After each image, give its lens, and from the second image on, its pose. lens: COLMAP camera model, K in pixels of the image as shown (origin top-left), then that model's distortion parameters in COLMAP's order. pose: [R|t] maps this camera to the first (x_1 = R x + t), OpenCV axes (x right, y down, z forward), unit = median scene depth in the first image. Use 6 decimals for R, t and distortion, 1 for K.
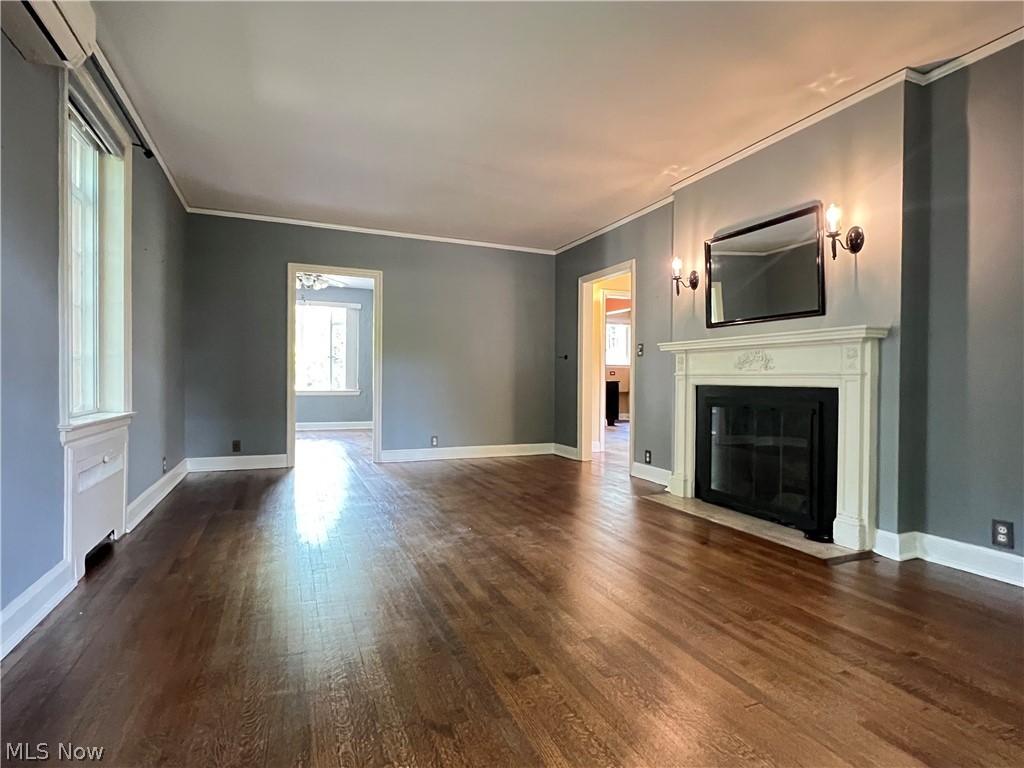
lens RADIAL K [[543.6, 0, 513.0], [0, 543.6, 382.3], [0, 0, 1]] dist [0.002473, 0.000190]
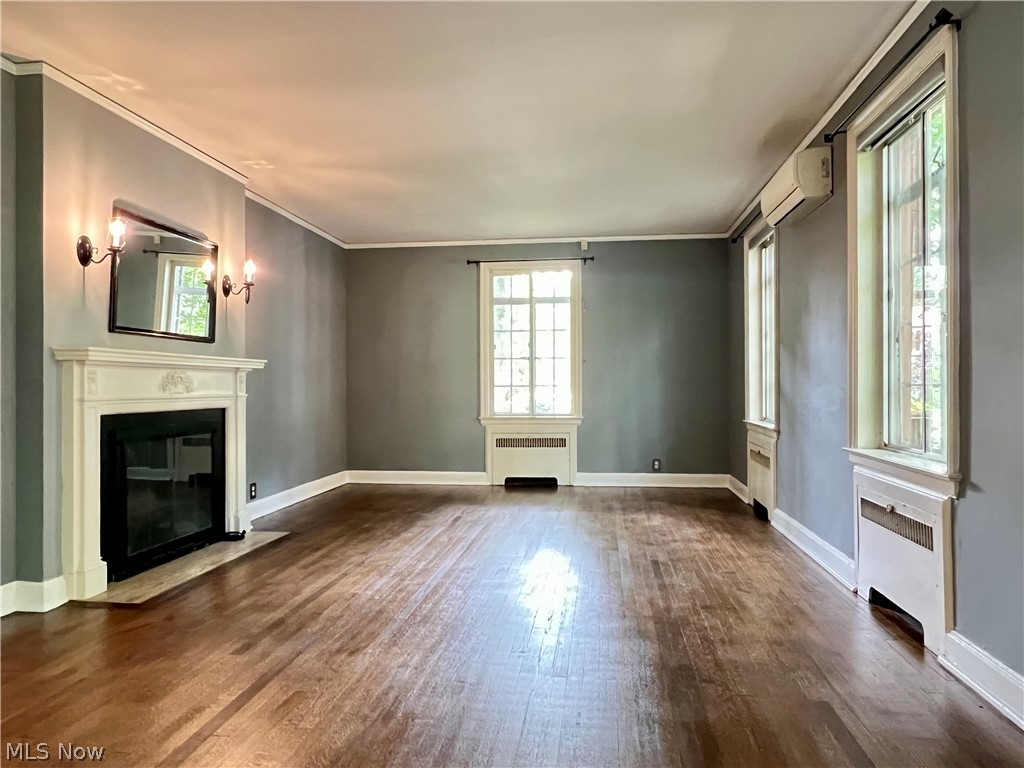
lens RADIAL K [[699.2, 0, 512.2], [0, 699.2, 382.7], [0, 0, 1]] dist [-0.009090, -0.001012]
pose [[-0.866109, 0.001845, 0.499851, -0.599163], [0.004775, 0.999978, 0.004584, -0.041225], [-0.499832, 0.006357, -0.866099, 1.721950]]
